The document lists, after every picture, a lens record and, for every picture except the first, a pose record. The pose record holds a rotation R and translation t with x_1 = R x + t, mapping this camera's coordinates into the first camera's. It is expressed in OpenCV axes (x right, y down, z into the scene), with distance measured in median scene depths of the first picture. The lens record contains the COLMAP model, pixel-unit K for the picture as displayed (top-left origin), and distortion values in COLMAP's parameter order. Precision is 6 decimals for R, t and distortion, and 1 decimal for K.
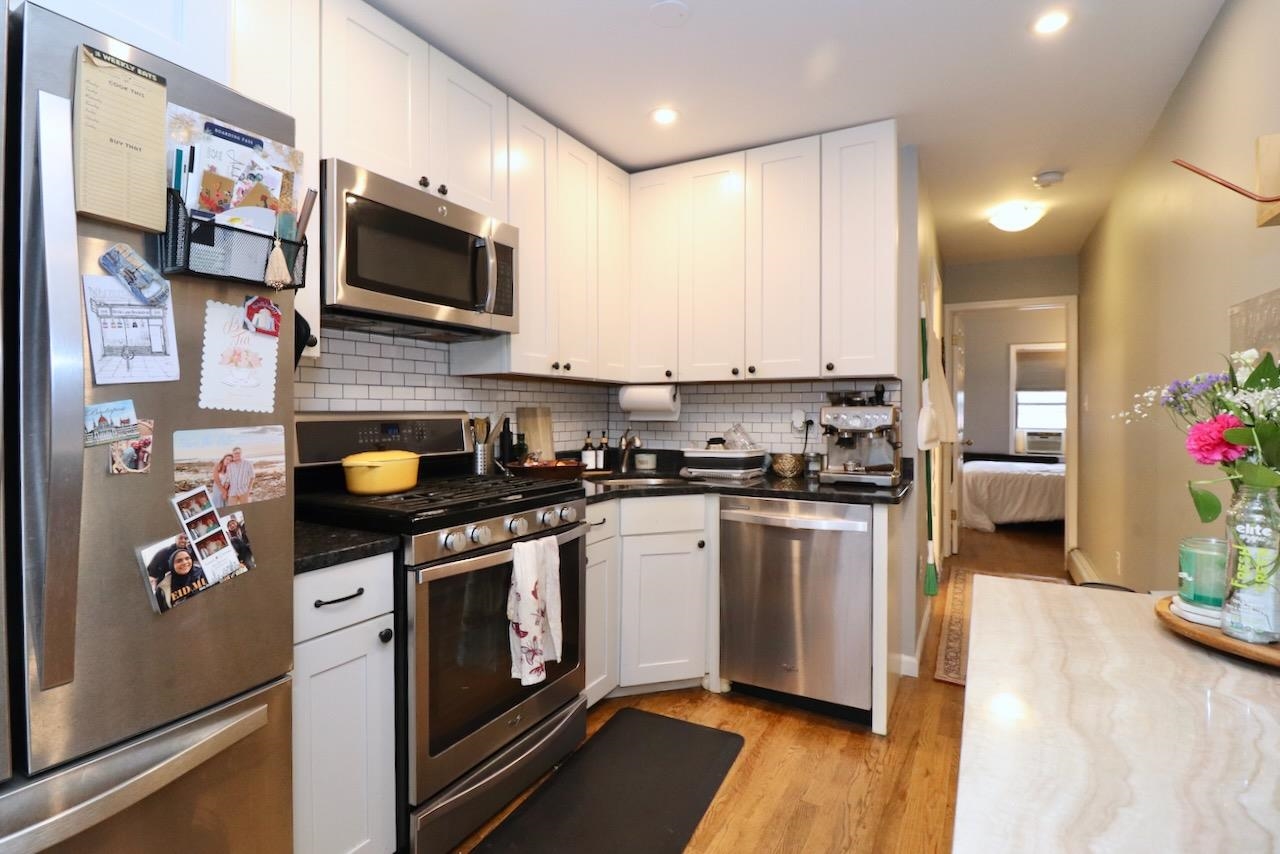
lens RADIAL K [[608.5, 0, 645.1], [0, 608.5, 416.3], [0, 0, 1]] dist [-0.002175, -0.016909]
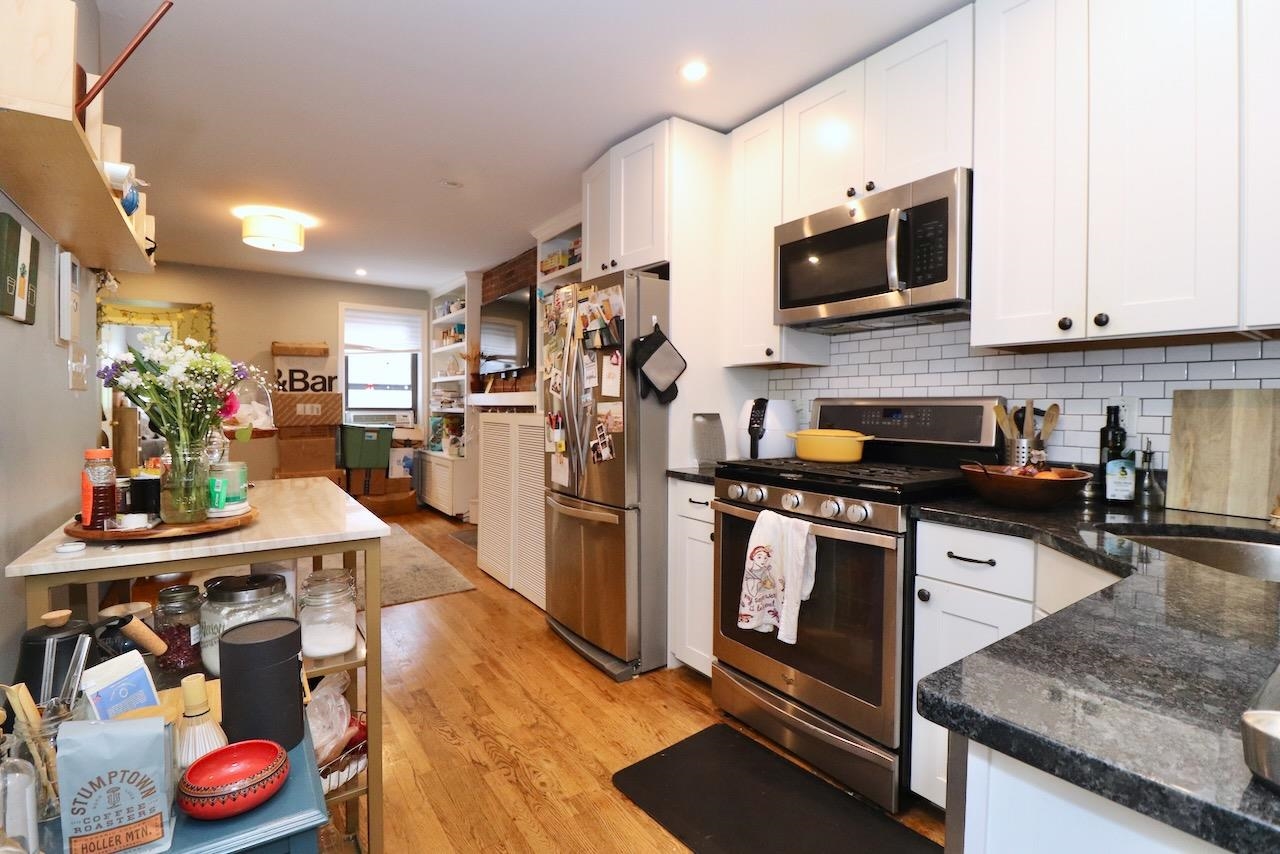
lens RADIAL K [[593.9, 0, 643.4], [0, 593.9, 418.2], [0, 0, 1]] dist [-0.001411, -0.012880]
pose [[-0.429422, 0.014502, -0.902987, 1.460564], [-0.015604, 0.999603, 0.023474, 0.021983], [0.902969, 0.024170, -0.429025, 2.069782]]
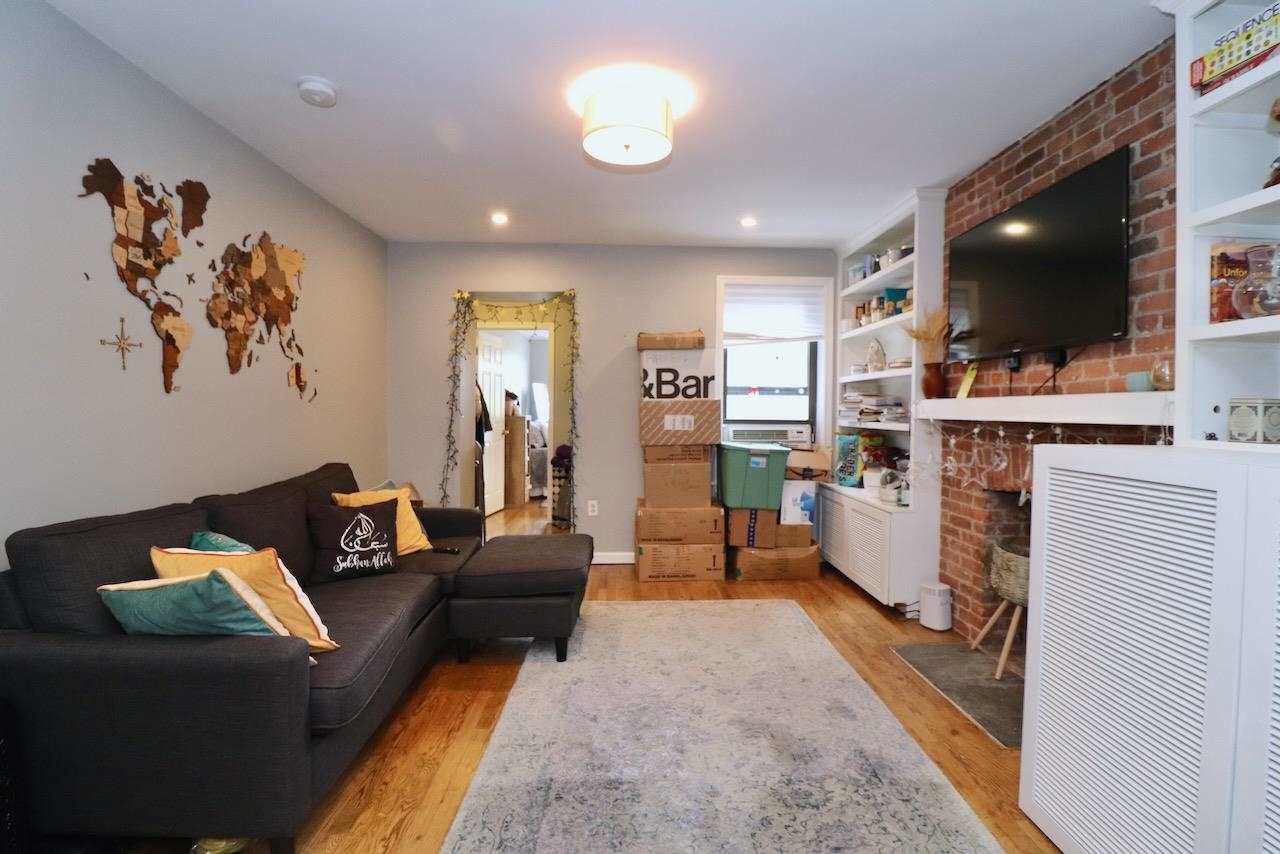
lens RADIAL K [[593.9, 0, 643.4], [0, 593.9, 418.2], [0, 0, 1]] dist [-0.001411, -0.012880]
pose [[-0.853647, -0.000661, -0.520852, 0.166790], [-0.014175, 0.999658, 0.021963, 0.004541], [0.520659, 0.026132, -0.853364, 0.265400]]
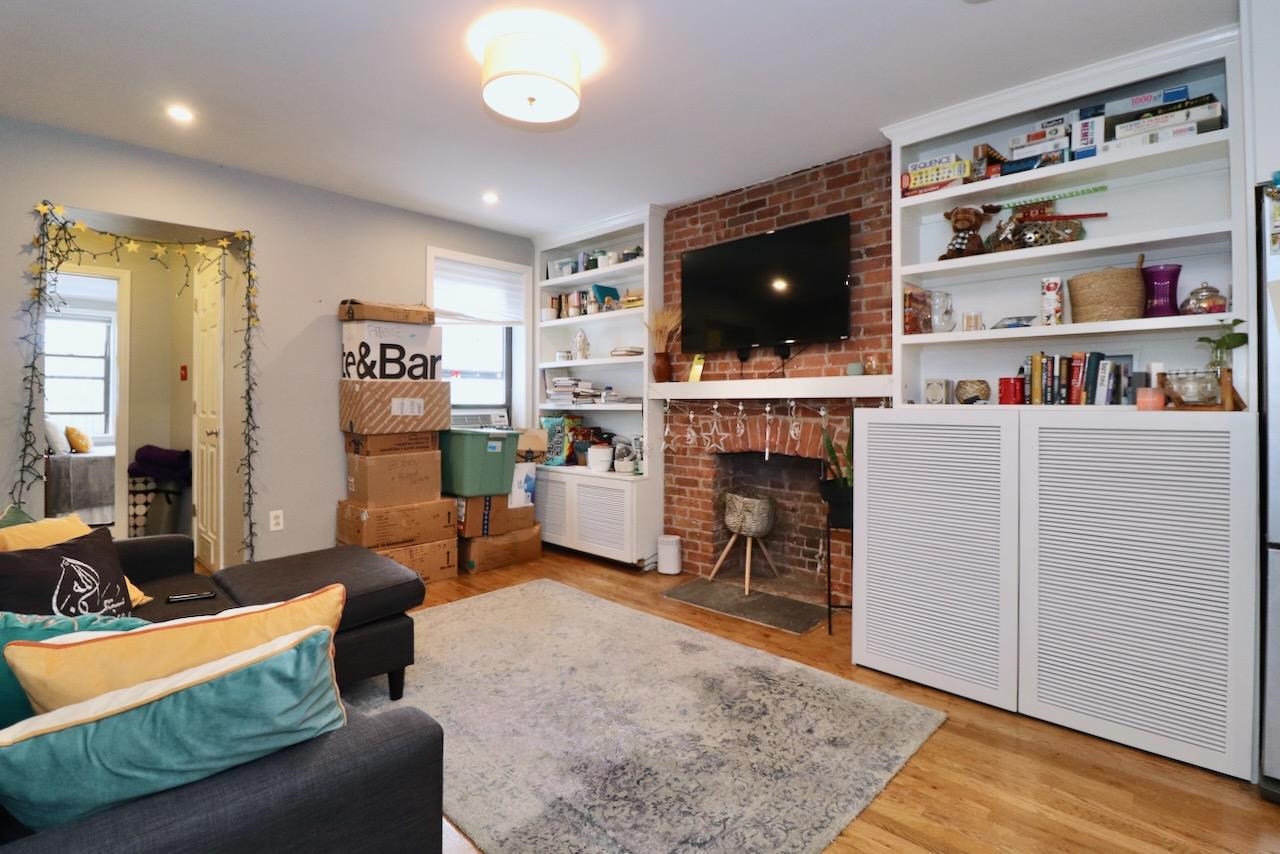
lens RADIAL K [[612.7, 0, 630.7], [0, 612.7, 400.9], [0, 0, 1]] dist [0.000953, -0.015116]
pose [[-0.255657, -0.006821, -0.966743, 1.004194], [-0.009839, 0.999942, -0.004453, 0.084345], [0.966717, 0.008373, -0.255709, -0.784544]]
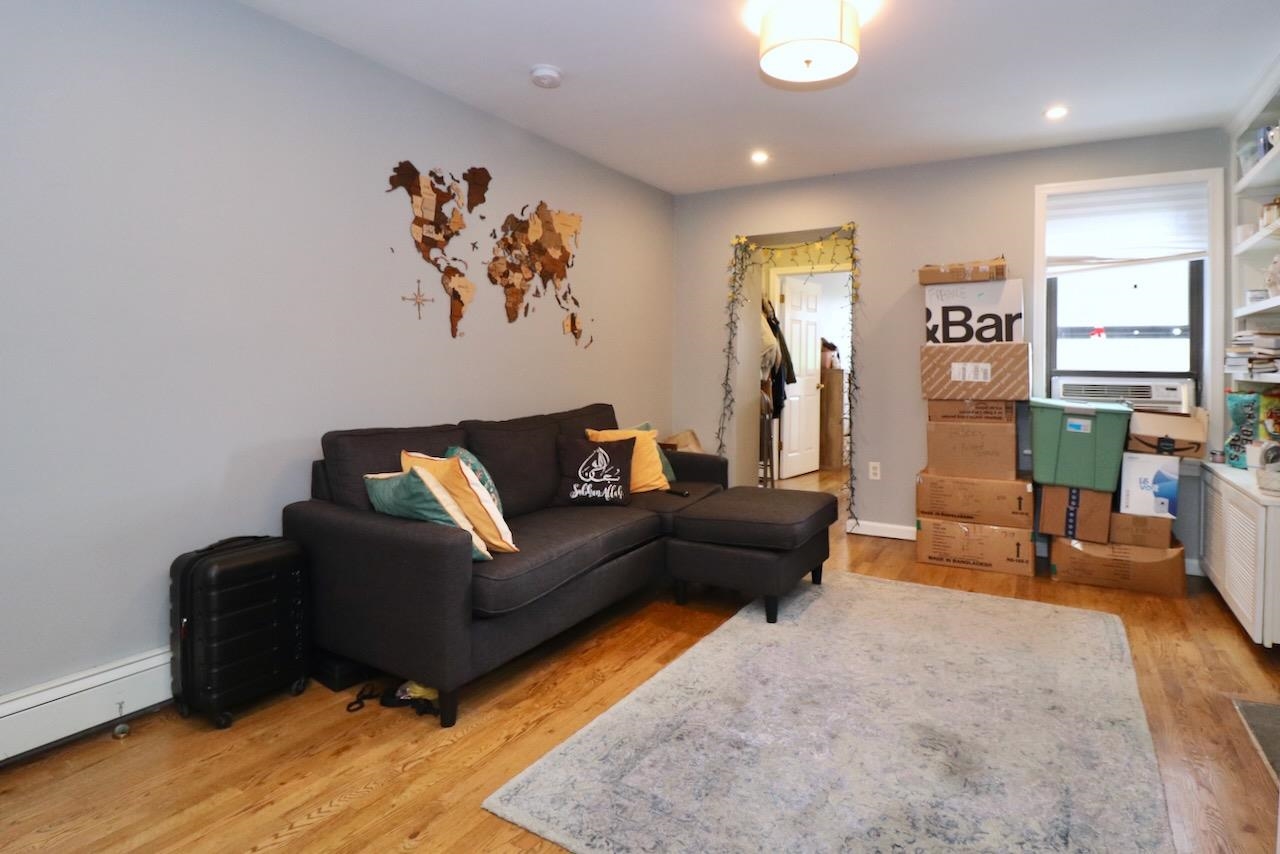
lens RADIAL K [[666.5, 0, 680.3], [0, 666.5, 358.5], [0, 0, 1]] dist [-0.001753, -0.015484]
pose [[-0.999874, -0.014502, -0.006436, -0.486340], [-0.014507, 0.999894, 0.000811, 0.062206], [0.006424, 0.000905, -0.999979, 0.591727]]
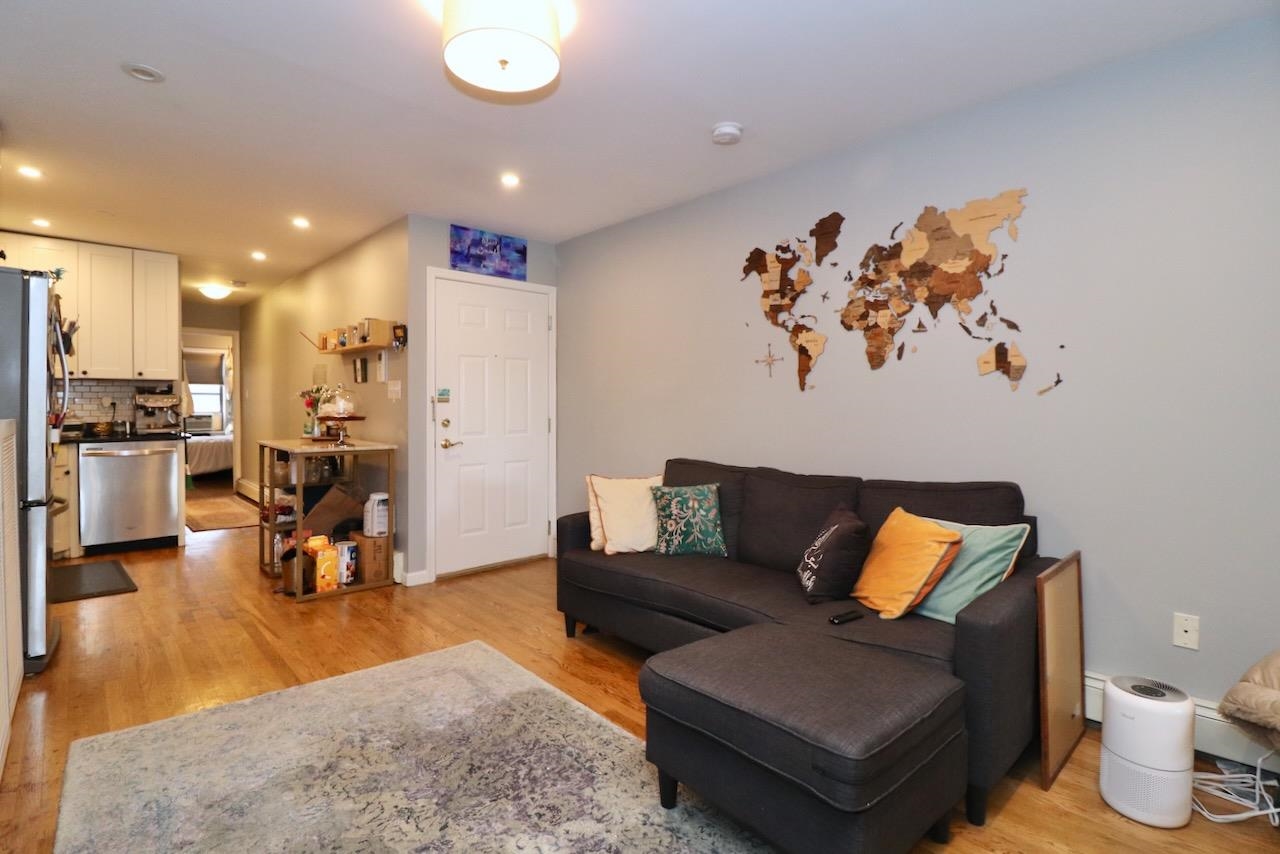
lens RADIAL K [[608.5, 0, 645.1], [0, 608.5, 416.3], [0, 0, 1]] dist [-0.002175, -0.016909]
pose [[0.296857, -0.021133, 0.954688, -2.481928], [0.003472, 0.999772, 0.021051, 0.041860], [-0.954916, -0.002935, 0.296863, -2.575858]]
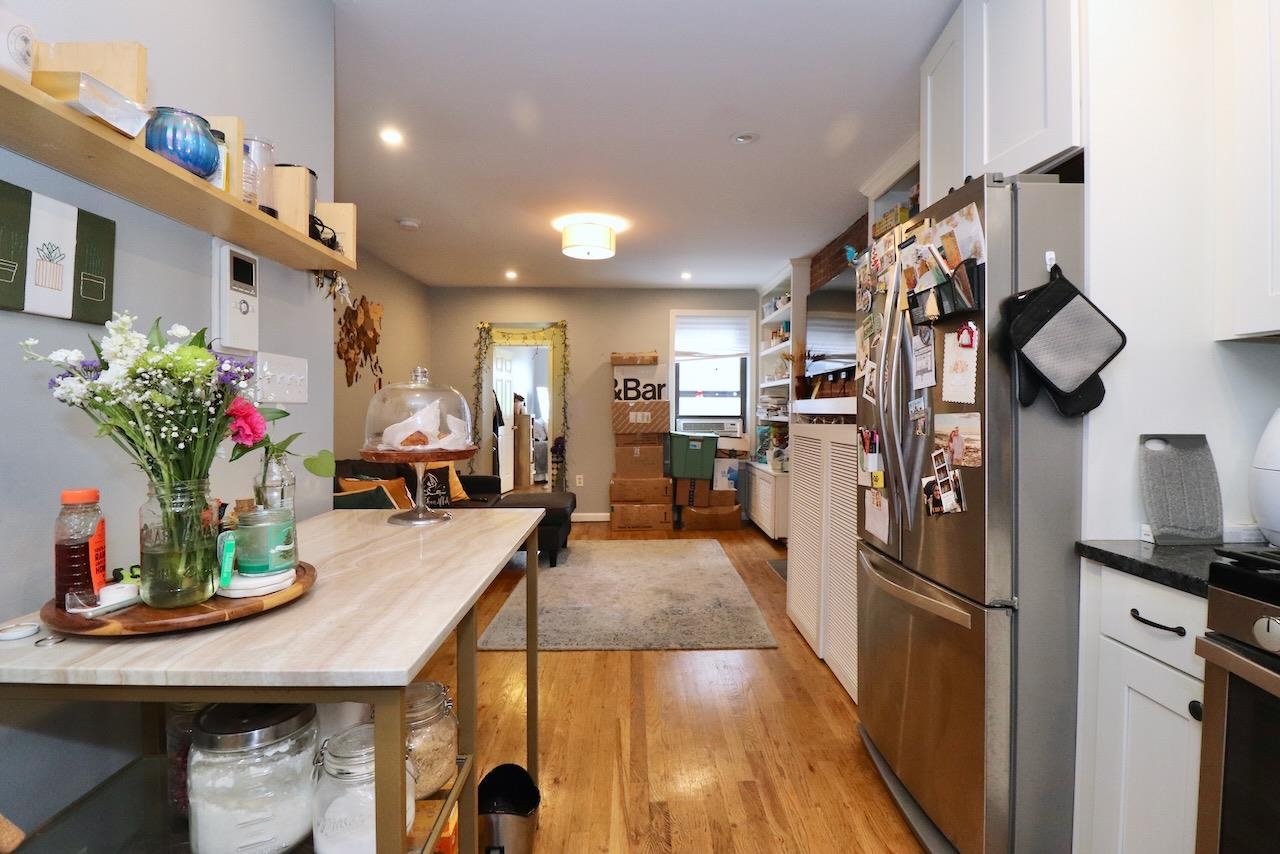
lens RADIAL K [[593.9, 0, 643.4], [0, 593.9, 418.2], [0, 0, 1]] dist [-0.001411, -0.012880]
pose [[-0.858517, 0.002834, -0.512777, 0.692589], [-0.009599, 0.999721, 0.021596, 0.005338], [0.512695, 0.023463, -0.858250, 1.730409]]
